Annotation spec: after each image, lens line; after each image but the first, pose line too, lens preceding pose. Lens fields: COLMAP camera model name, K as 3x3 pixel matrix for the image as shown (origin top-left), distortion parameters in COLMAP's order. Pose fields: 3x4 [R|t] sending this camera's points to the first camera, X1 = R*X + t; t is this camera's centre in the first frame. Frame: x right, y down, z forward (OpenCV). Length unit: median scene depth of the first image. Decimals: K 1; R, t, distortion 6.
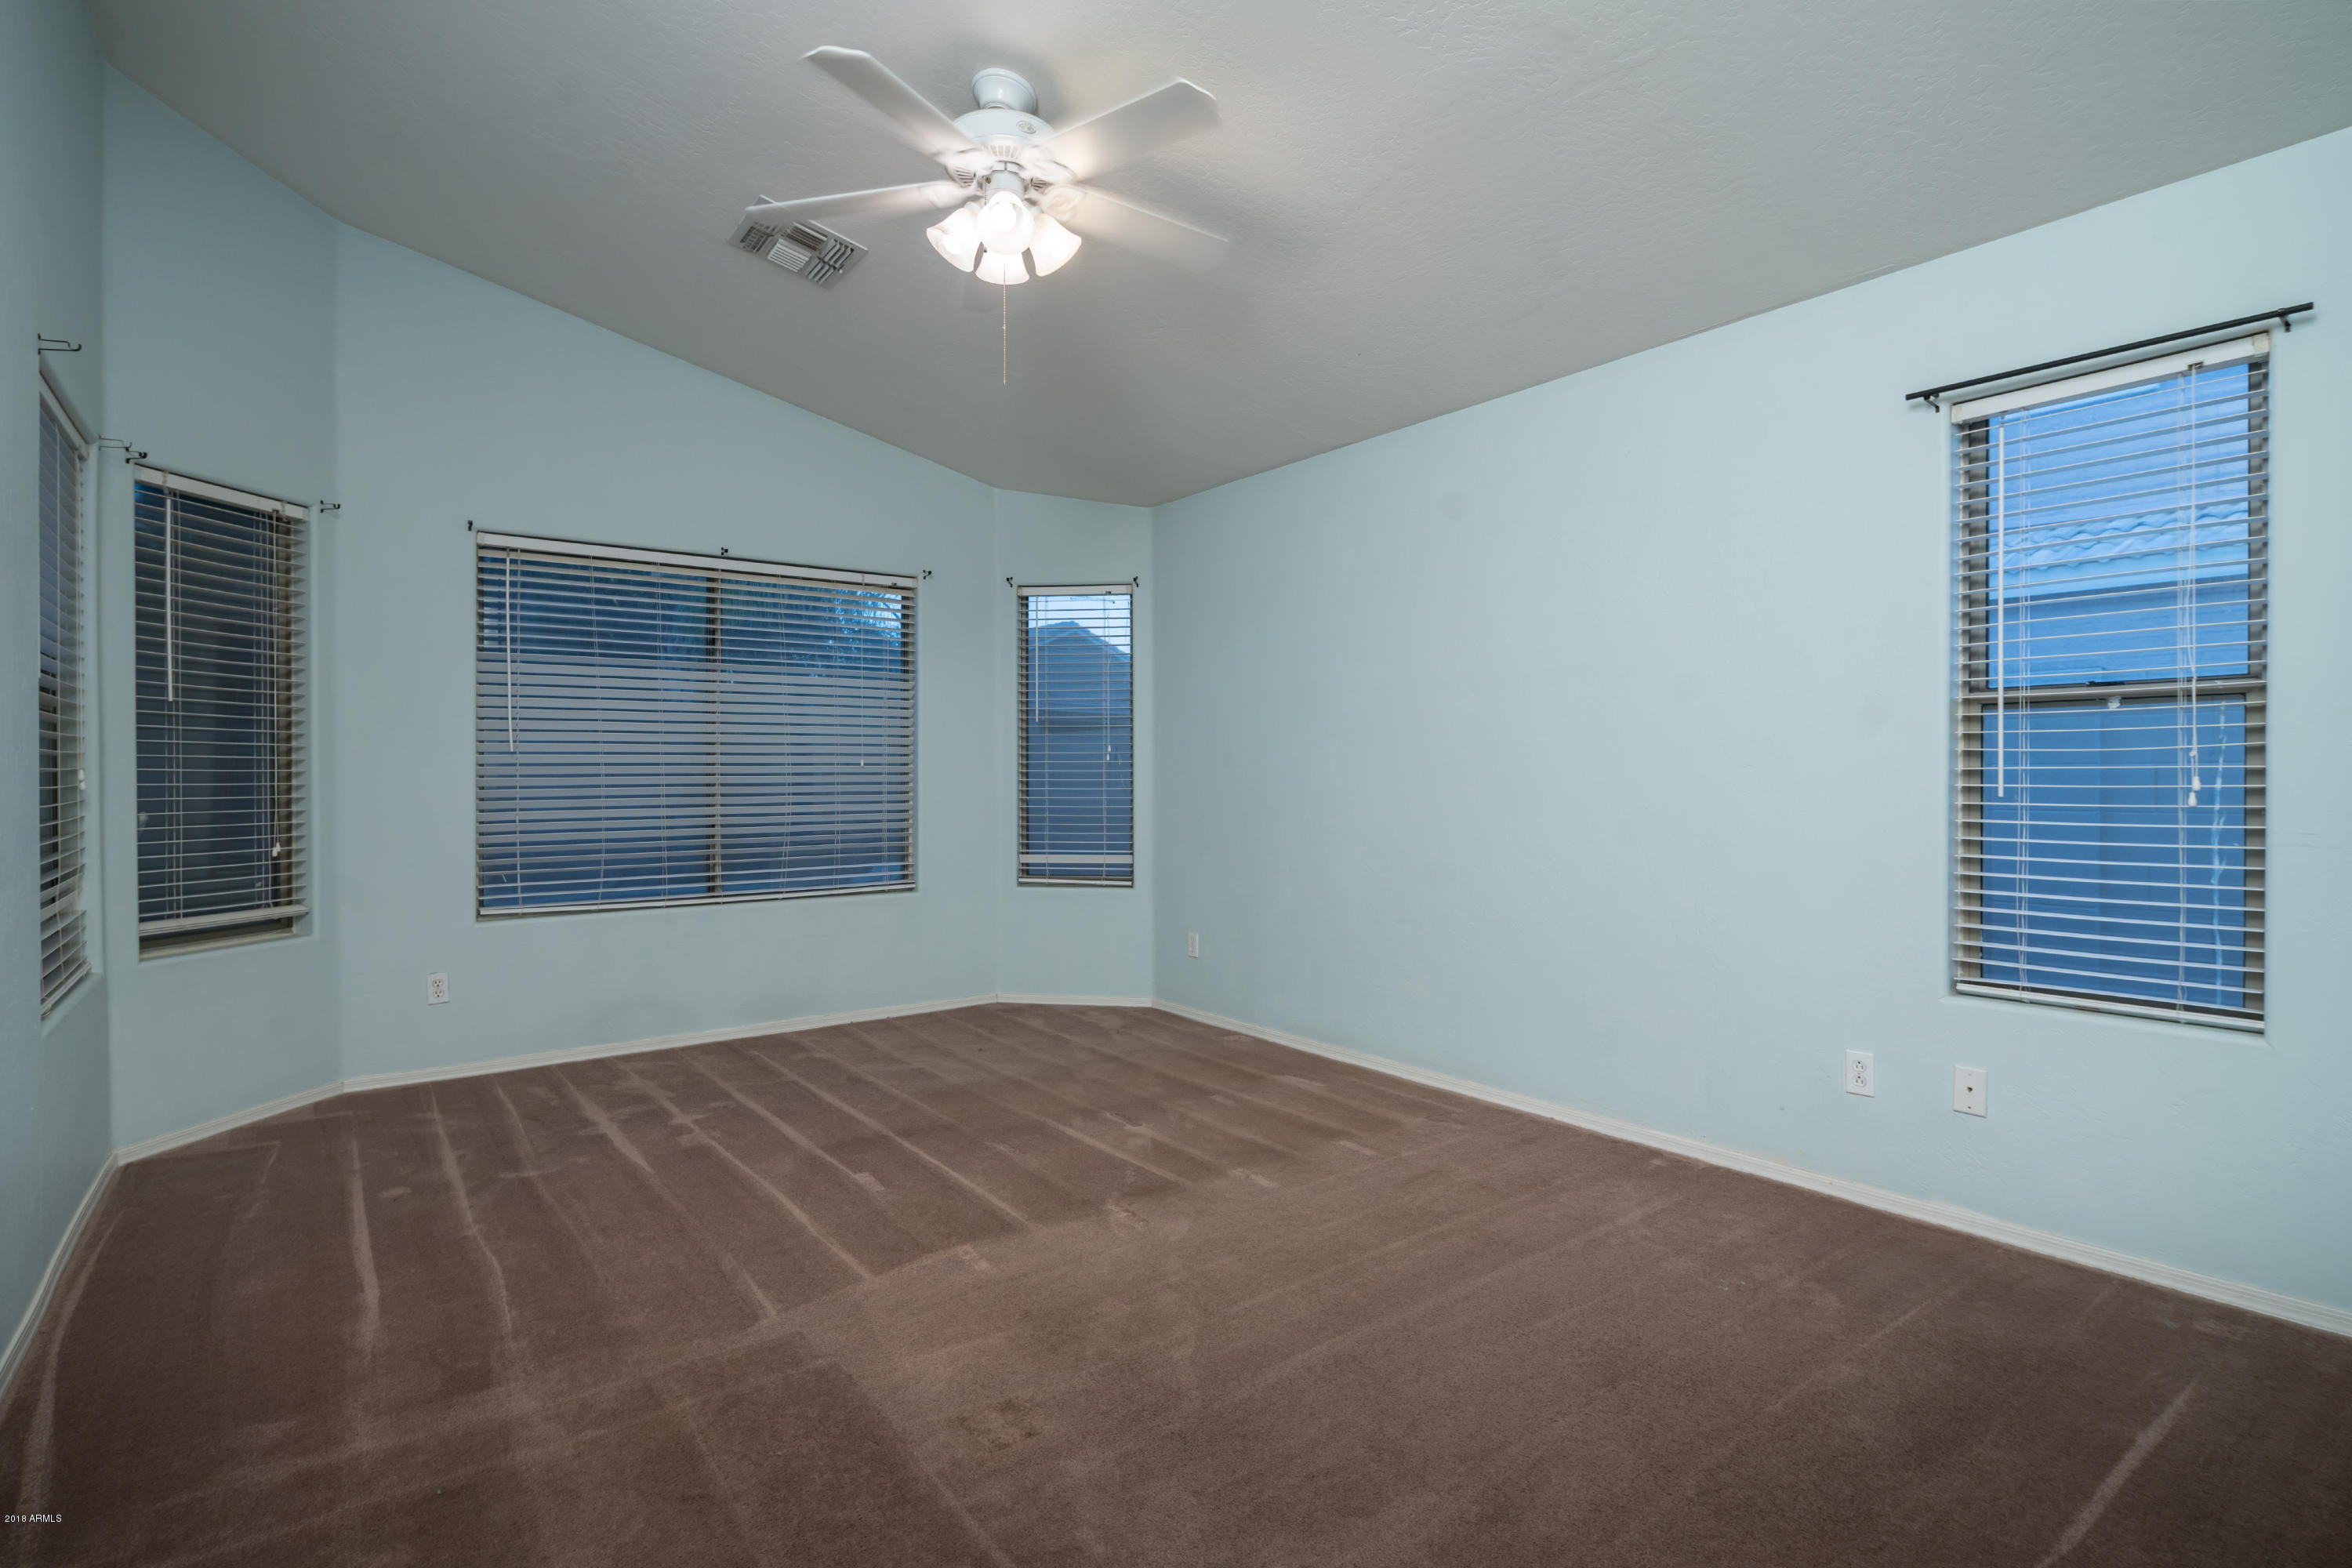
lens RADIAL K [[1140.9, 0, 1179.4], [0, 1140.9, 772.2], [0, 0, 1]] dist [0.006107, -0.005050]
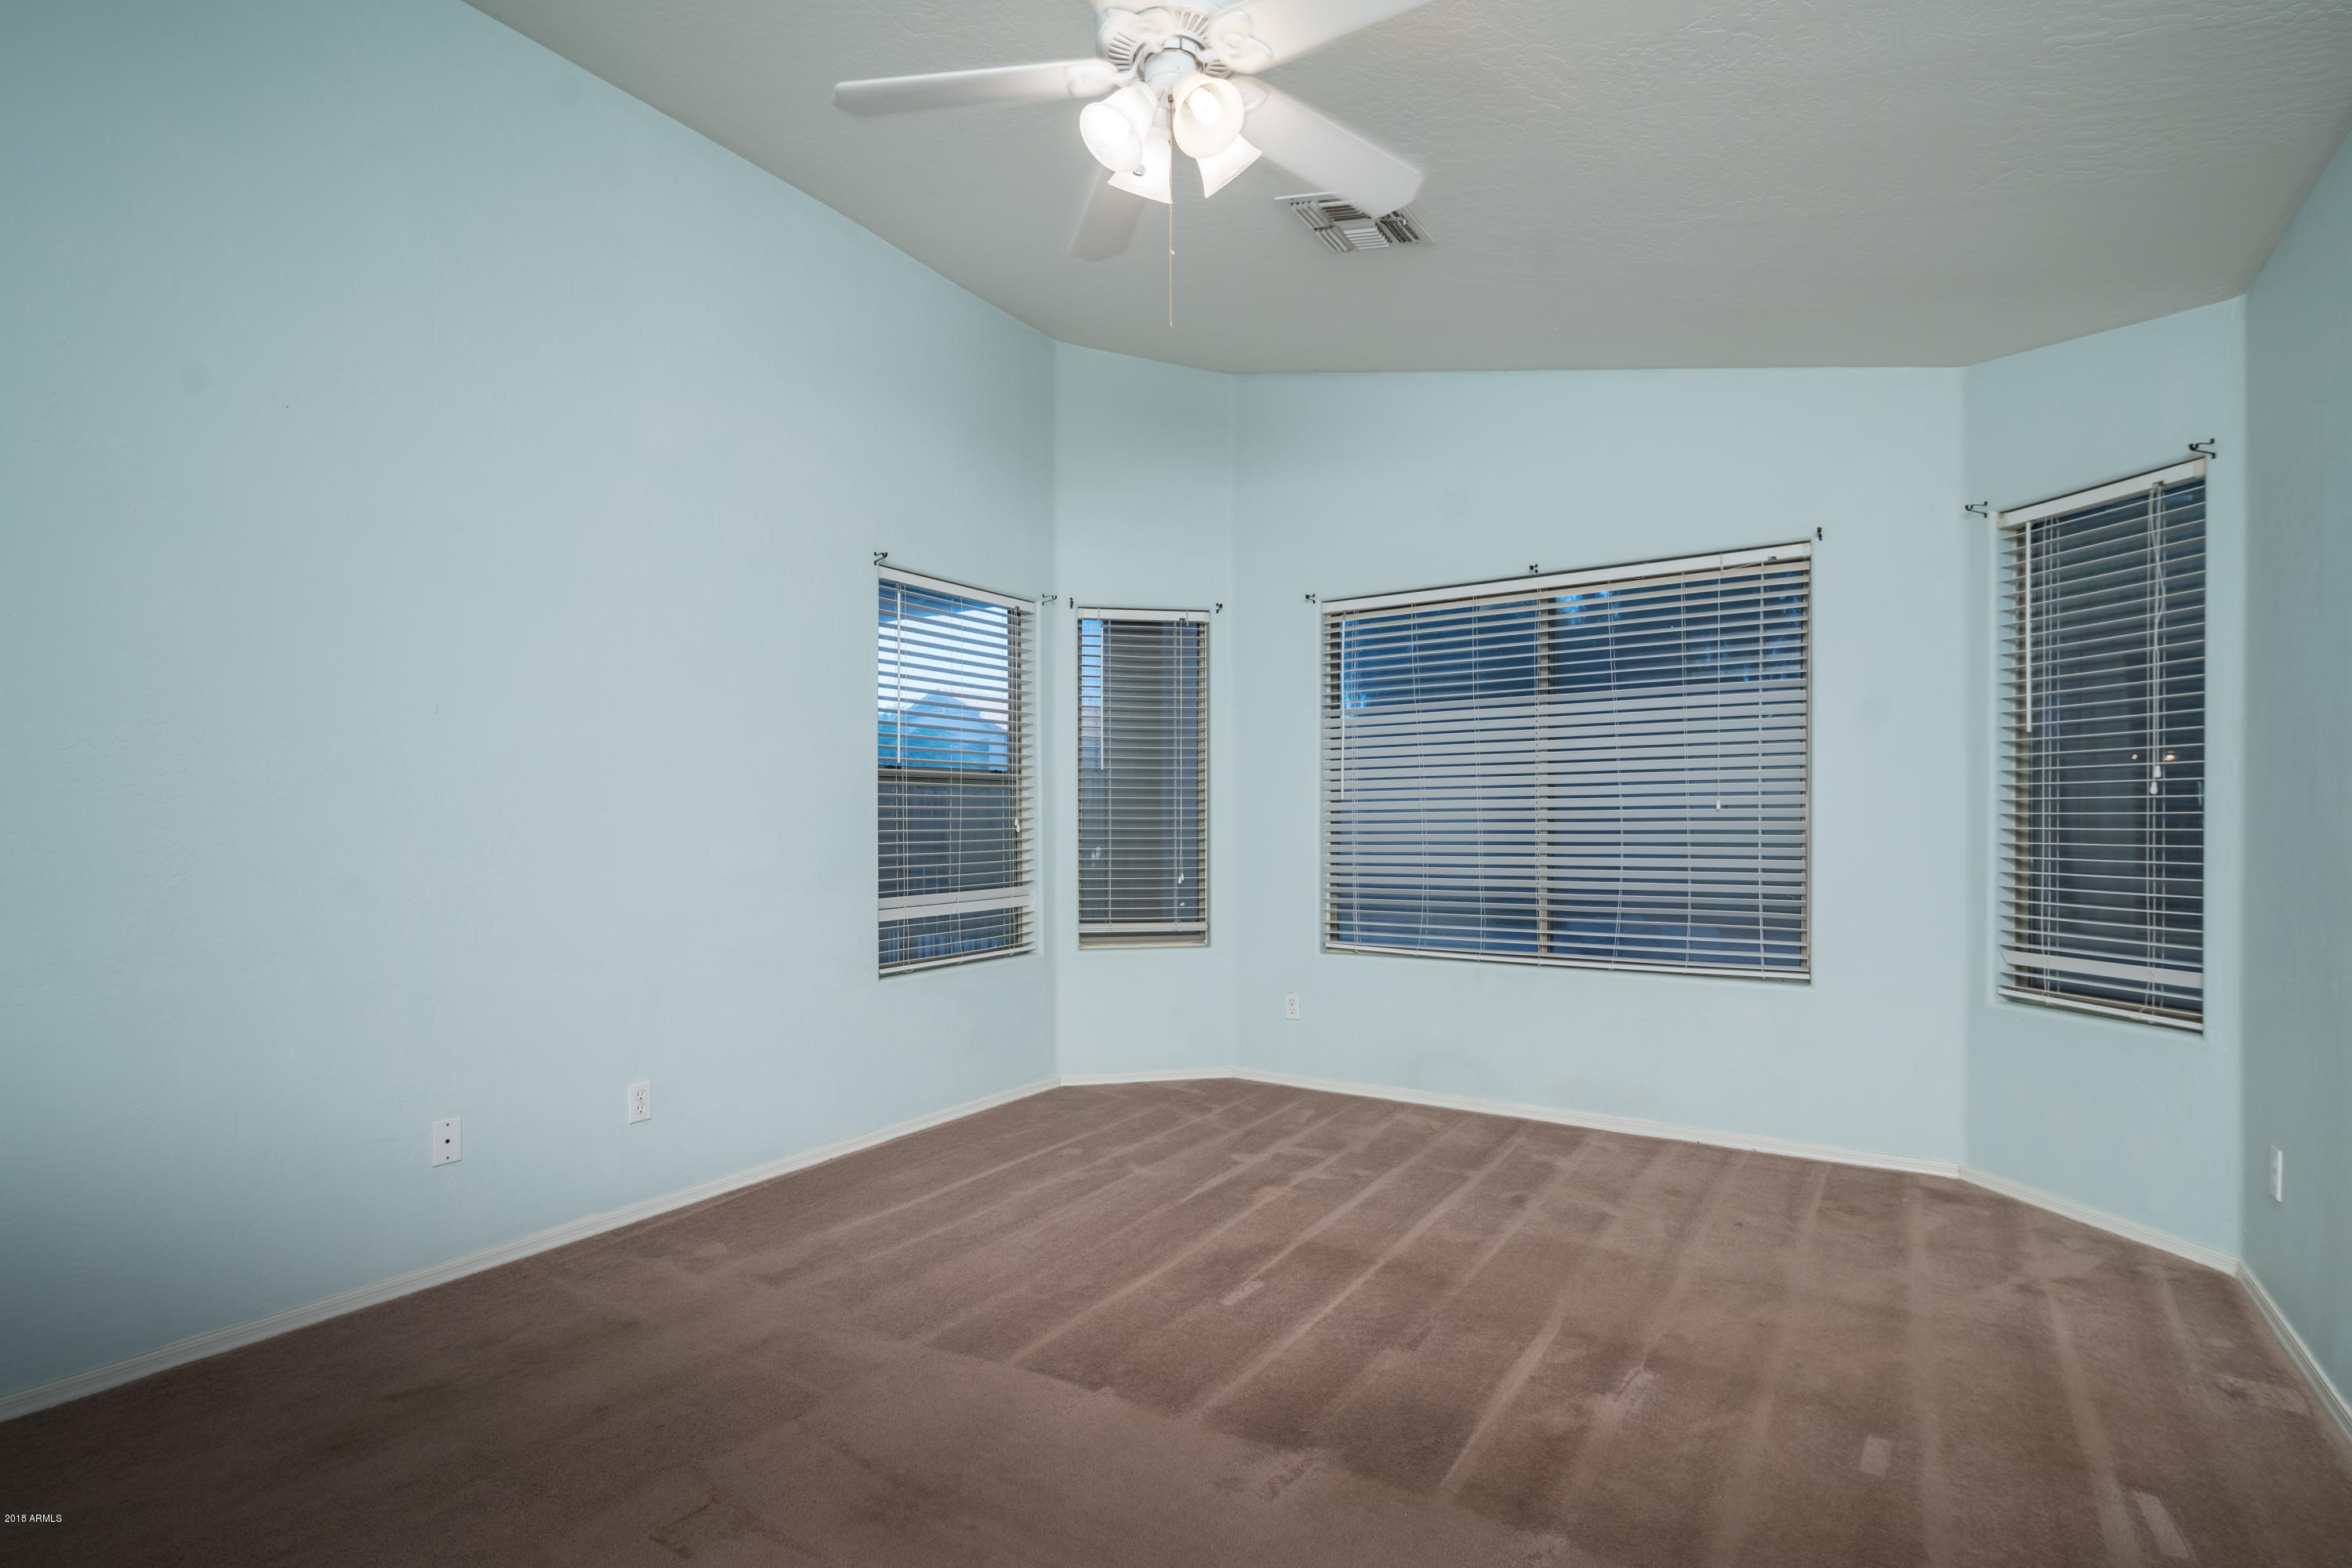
lens RADIAL K [[1140.9, 0, 1187.5], [0, 1140.9, 829.6], [0, 0, 1]] dist [0.006107, -0.005050]
pose [[0.333406, 0.002536, -0.942780, 0.399885], [-0.000144, 0.999997, 0.002639, 0.007515], [0.942783, -0.000744, 0.333405, 0.519786]]
